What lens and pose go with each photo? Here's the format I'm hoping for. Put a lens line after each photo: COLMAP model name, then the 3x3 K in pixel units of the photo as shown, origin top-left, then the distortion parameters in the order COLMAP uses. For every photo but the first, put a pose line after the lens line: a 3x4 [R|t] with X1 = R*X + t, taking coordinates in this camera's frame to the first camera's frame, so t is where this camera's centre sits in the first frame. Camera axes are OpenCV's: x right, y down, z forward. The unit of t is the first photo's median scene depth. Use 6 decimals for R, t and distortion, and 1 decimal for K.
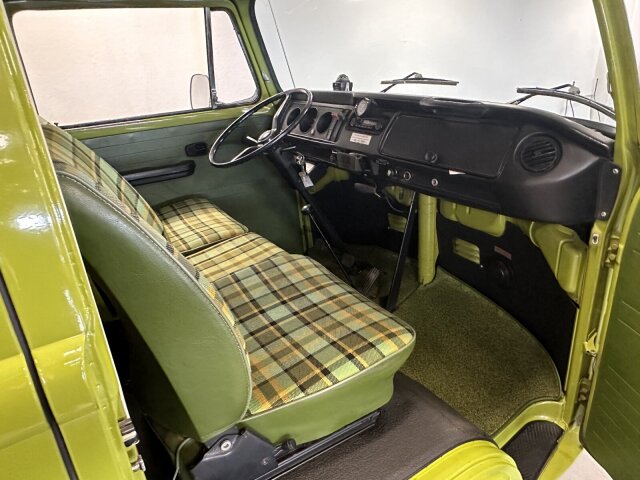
lens RADIAL K [[446.5, 0, 316.5], [0, 446.5, 244.6], [0, 0, 1]] dist [-0.004830, -0.002004]
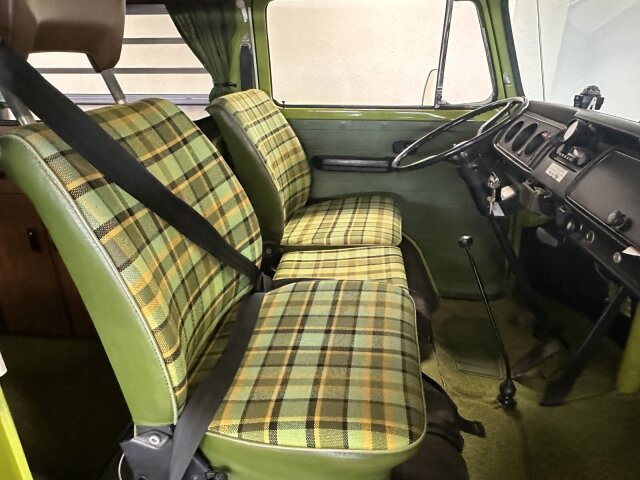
lens RADIAL K [[450.9, 0, 321.4], [0, 450.9, 242.9], [0, 0, 1]] dist [-0.003623, -0.001758]
pose [[0.777903, 0.296394, -0.554092, 0.223299], [-0.293002, 0.951135, 0.097428, -0.074622], [0.555893, 0.086561, 0.826734, 0.151578]]
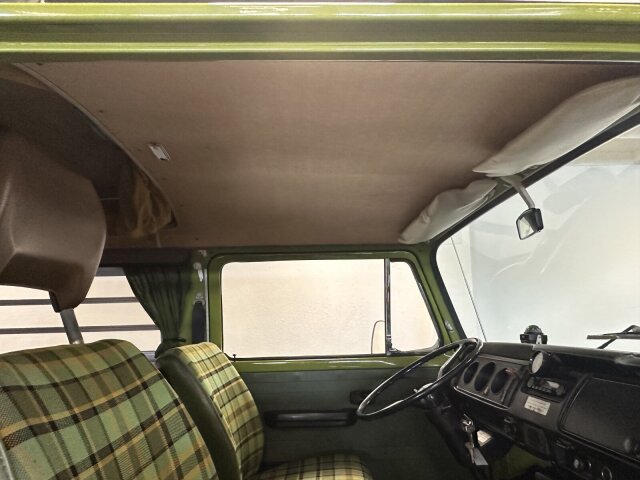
lens RADIAL K [[446.5, 0, 316.5], [0, 446.5, 244.6], [0, 0, 1]] dist [-0.004830, -0.002004]
pose [[0.860051, -0.049048, -0.507845, 0.154354], [-0.228775, 0.852622, -0.469785, -0.035994], [0.456042, 0.520221, 0.722077, 0.167861]]
